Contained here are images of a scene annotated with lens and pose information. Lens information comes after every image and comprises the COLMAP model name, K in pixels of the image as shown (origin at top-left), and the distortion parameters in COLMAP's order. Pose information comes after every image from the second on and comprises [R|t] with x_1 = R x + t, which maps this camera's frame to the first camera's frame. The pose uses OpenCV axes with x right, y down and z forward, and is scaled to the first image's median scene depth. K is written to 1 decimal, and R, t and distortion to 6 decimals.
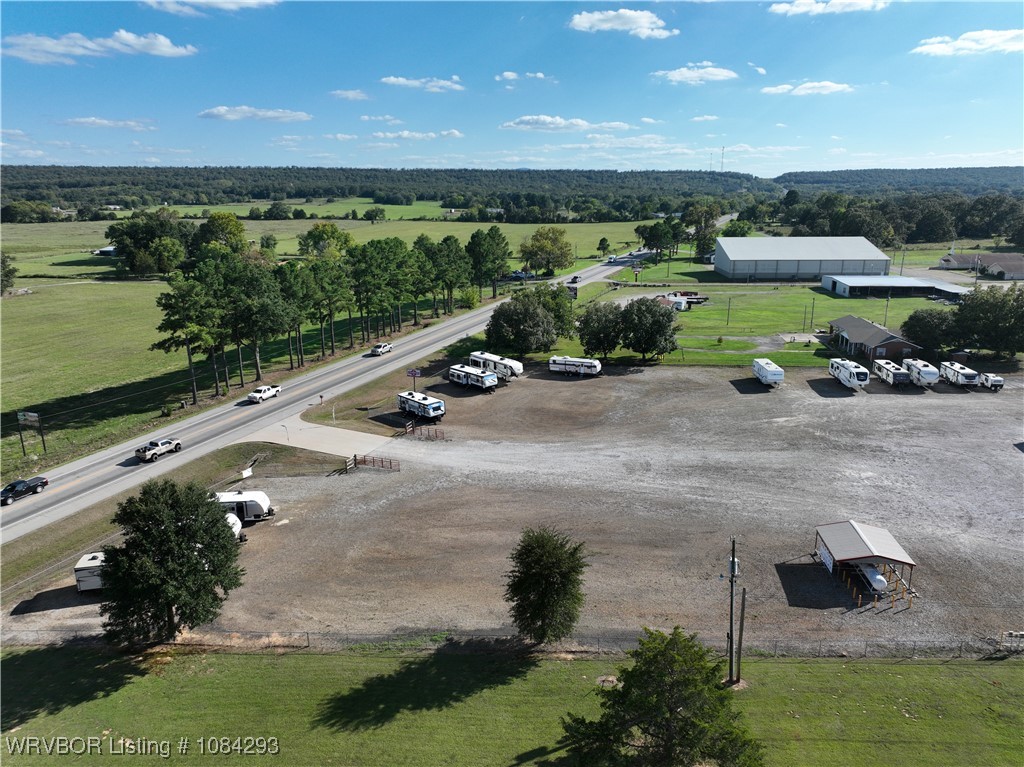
lens RADIAL K [[717.7, 0, 515.1], [0, 717.7, 384.9], [0, 0, 1]] dist [-0.002938, 0.020381]
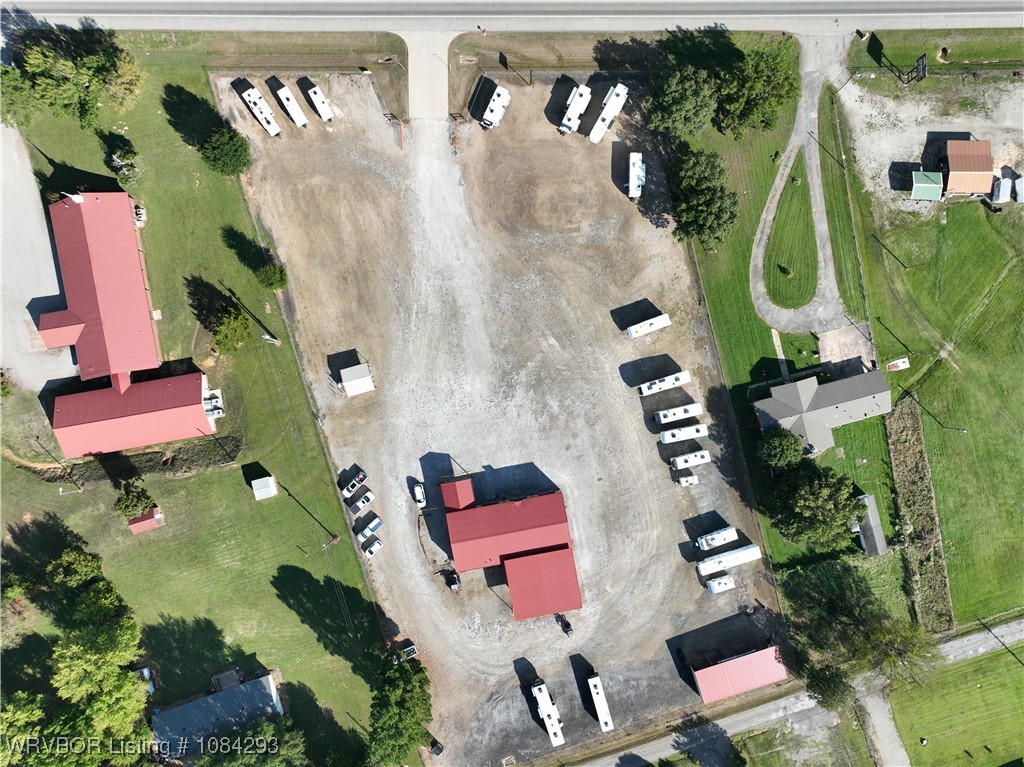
lens RADIAL K [[717.7, 0, 515.1], [0, 717.7, 384.9], [0, 0, 1]] dist [-0.002938, 0.020381]
pose [[0.376992, 0.926103, 0.014470, 0.729871], [-0.246976, 0.085456, 0.965246, -2.576317], [0.892681, -0.367464, 0.260942, 0.882046]]
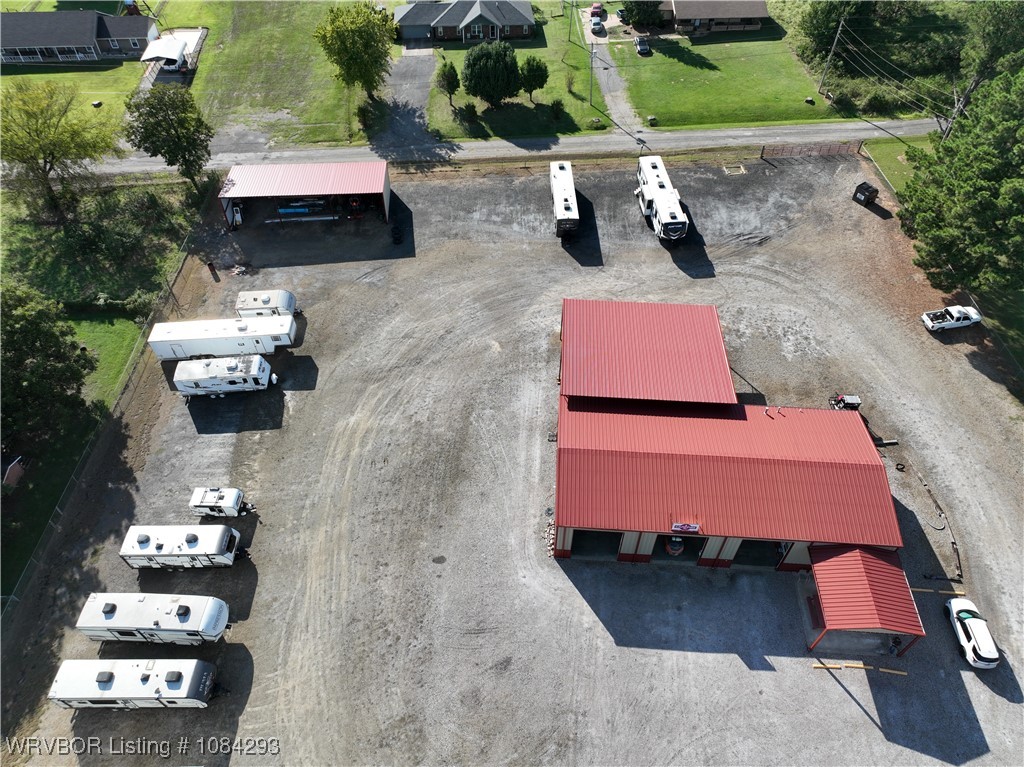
lens RADIAL K [[717.7, 0, 515.1], [0, 717.7, 384.9], [0, 0, 1]] dist [-0.002938, 0.020381]
pose [[-0.141659, -0.738018, 0.659744, 0.735024], [0.246189, 0.619260, 0.745593, -0.798622], [-0.958814, 0.268041, 0.093969, 1.511129]]
